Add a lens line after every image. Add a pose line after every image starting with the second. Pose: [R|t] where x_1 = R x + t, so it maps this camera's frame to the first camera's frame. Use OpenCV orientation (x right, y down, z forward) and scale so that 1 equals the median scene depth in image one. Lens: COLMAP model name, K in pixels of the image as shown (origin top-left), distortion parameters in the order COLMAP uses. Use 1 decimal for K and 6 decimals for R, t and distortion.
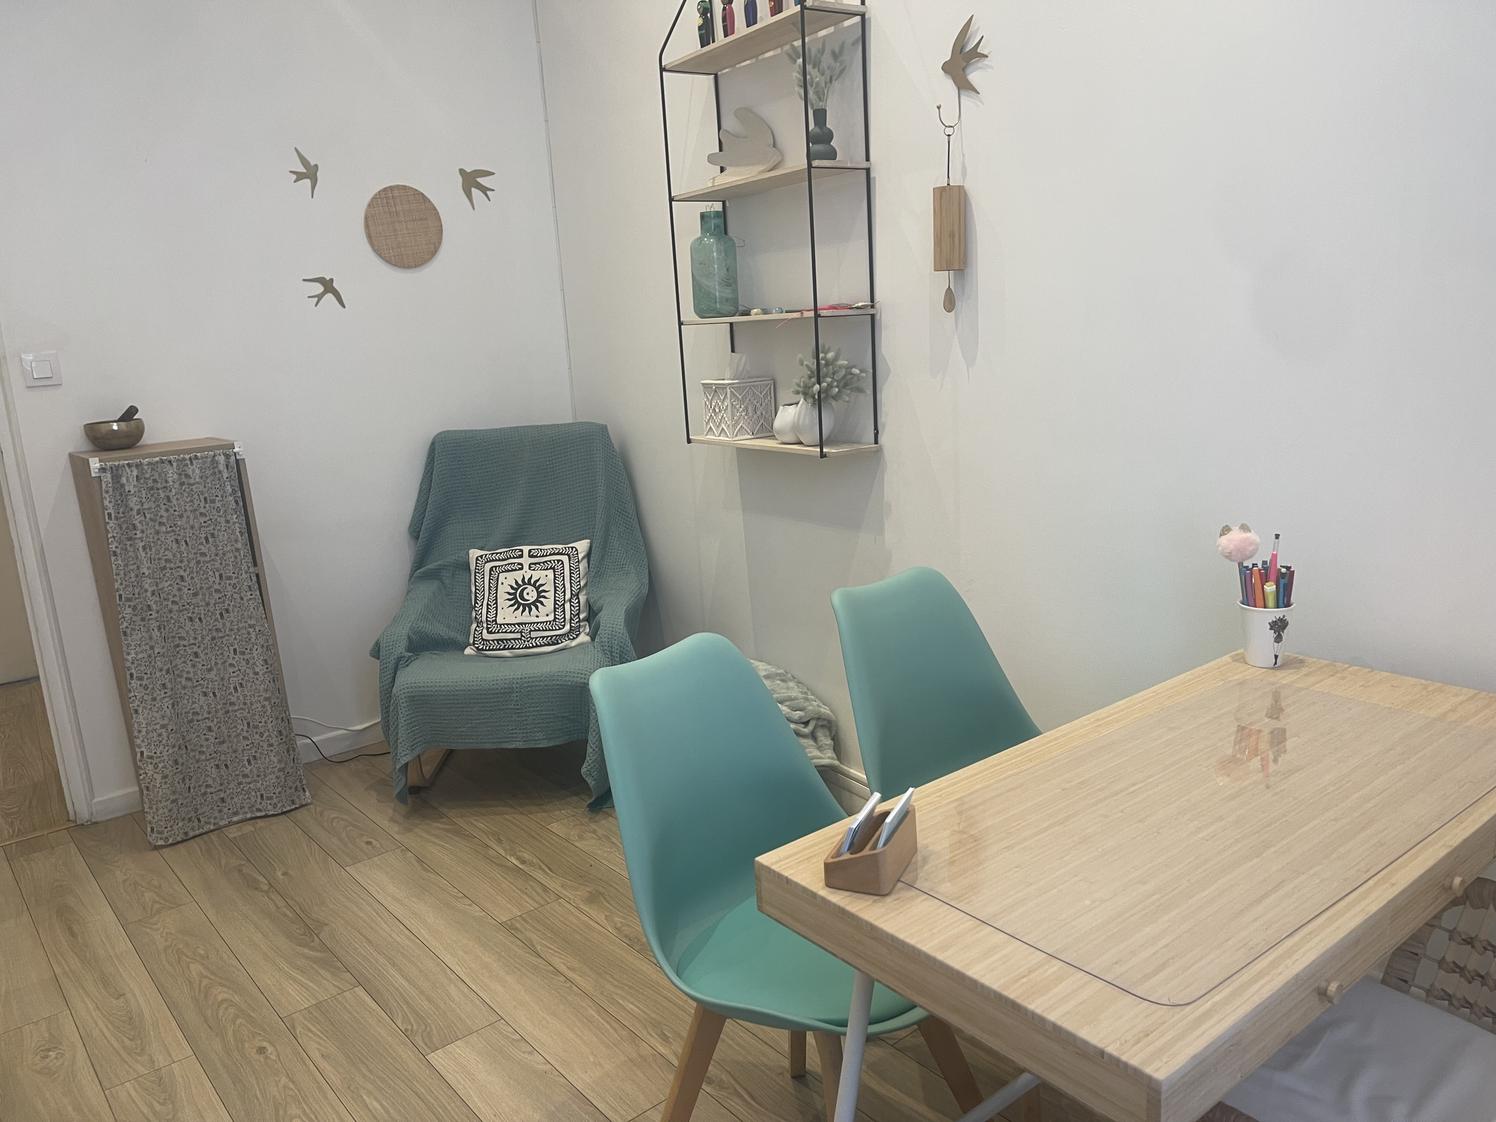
lens RADIAL K [[1122.3, 0, 750.6], [0, 1122.3, 570.3], [0, 0, 1]] dist [0.015501, -0.003396]
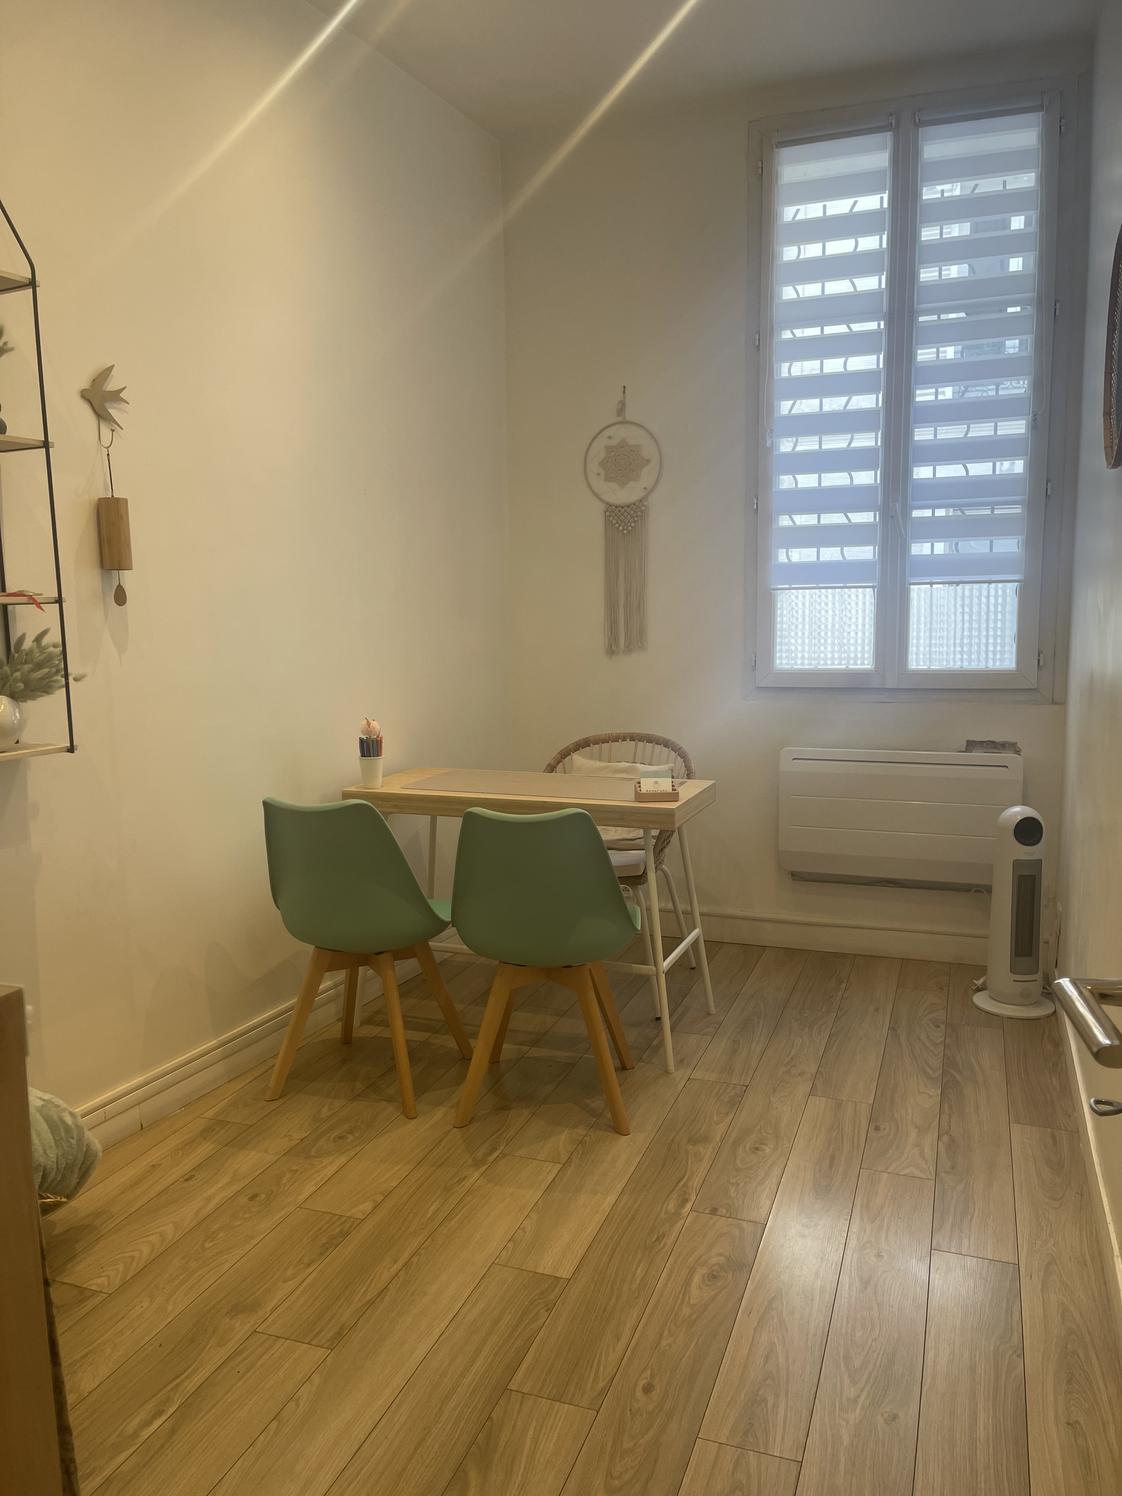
lens RADIAL K [[1122.3, 0, 563.0], [0, 1122.3, 746.5], [0, 0, 1]] dist [0.015501, -0.003396]
pose [[-0.508705, -0.037910, 0.860106, -1.078331], [0.239162, 0.953487, 0.183478, -0.204653], [-0.827055, 0.299041, -0.475977, 1.267310]]
